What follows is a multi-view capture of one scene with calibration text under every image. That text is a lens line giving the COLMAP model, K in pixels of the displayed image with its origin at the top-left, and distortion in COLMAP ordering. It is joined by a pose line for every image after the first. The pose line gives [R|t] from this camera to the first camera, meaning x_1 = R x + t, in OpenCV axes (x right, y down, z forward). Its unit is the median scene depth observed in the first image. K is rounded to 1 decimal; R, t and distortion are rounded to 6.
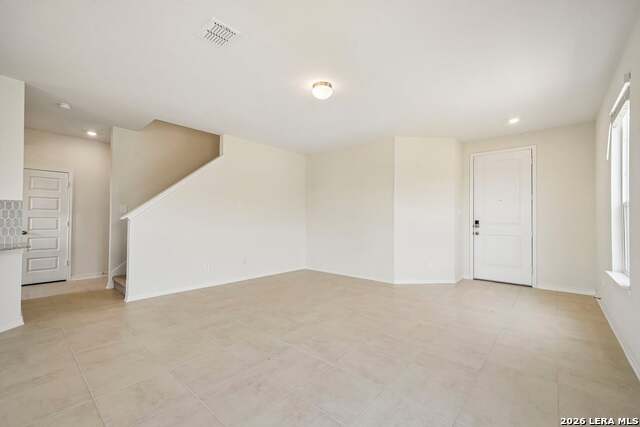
lens RADIAL K [[269.4, 0, 319.6], [0, 269.4, 217.5], [0, 0, 1]] dist [-0.000797, -0.000166]
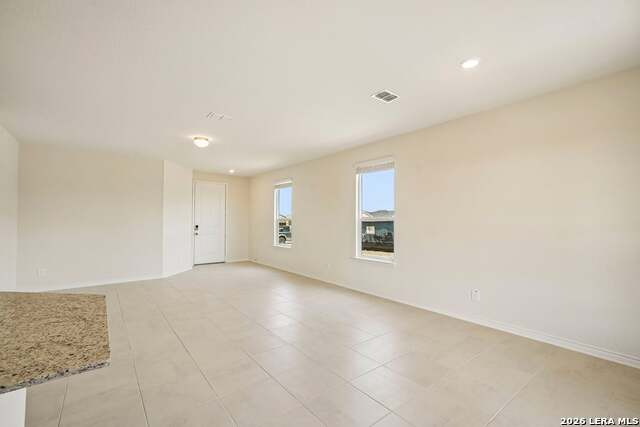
lens RADIAL K [[279.9, 0, 320.3], [0, 279.9, 215.2], [0, 0, 1]] dist [0.010453, 0.000008]
pose [[0.193333, 0.011020, 0.981071, -0.907070], [0.015565, 0.999777, -0.014297, -0.015016], [-0.981010, 0.018035, 0.193118, 0.024283]]
